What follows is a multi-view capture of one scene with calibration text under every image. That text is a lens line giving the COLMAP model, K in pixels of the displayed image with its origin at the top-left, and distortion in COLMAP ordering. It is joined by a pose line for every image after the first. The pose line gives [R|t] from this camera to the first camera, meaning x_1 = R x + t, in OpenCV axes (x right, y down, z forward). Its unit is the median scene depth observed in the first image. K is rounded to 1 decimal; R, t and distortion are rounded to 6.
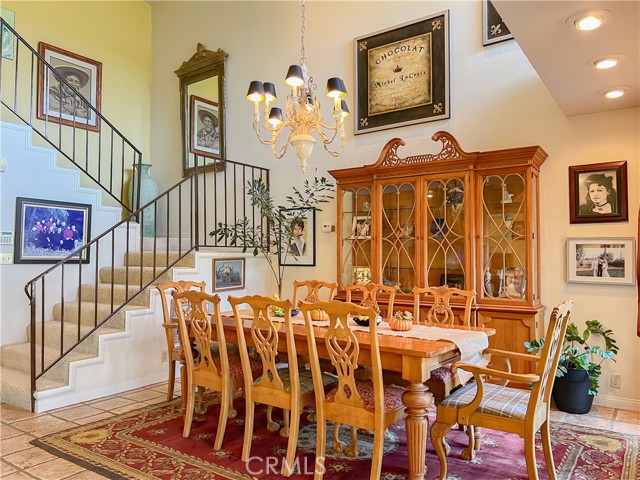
lens RADIAL K [[486.1, 0, 317.4], [0, 486.1, 241.0], [0, 0, 1]] dist [0.066478, -0.075804]
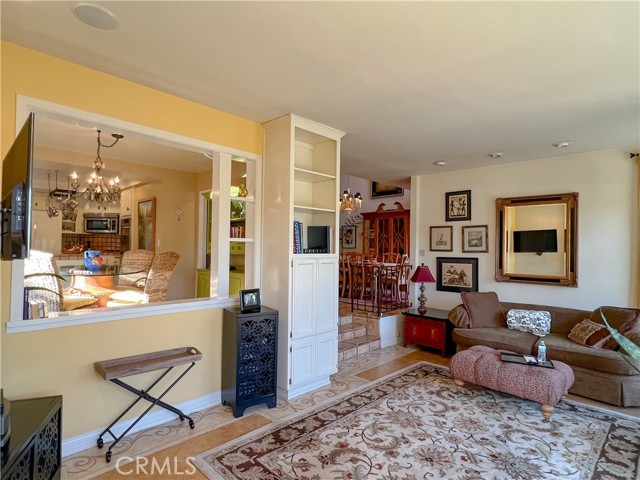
lens RADIAL K [[352.7, 0, 316.0], [0, 352.7, 244.7], [0, 0, 1]] dist [-0.000574, 0.000673]
pose [[0.986585, 0.014793, -0.162579, 0.118854], [-0.012065, 0.999770, 0.017754, 0.002071], [0.162804, -0.015555, 0.986536, -1.153389]]
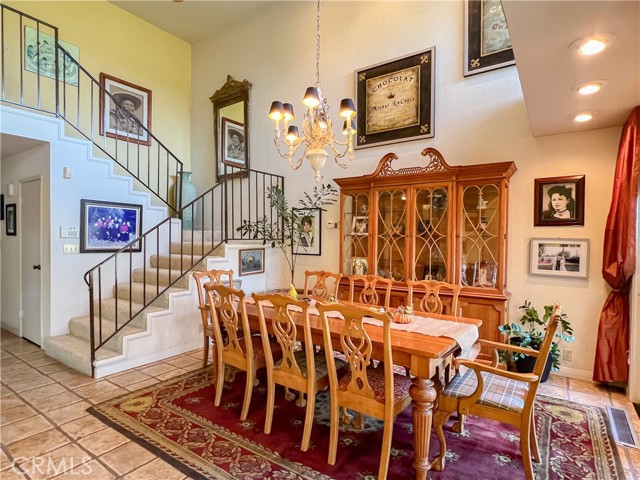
lens RADIAL K [[352.7, 0, 316.0], [0, 352.7, 244.7], [0, 0, 1]] dist [-0.000574, 0.000673]
pose [[0.999956, 0.009159, 0.001833, -0.024149], [-0.009239, 0.998718, 0.049765, -0.026533], [-0.001375, -0.049780, 0.998759, 0.122072]]
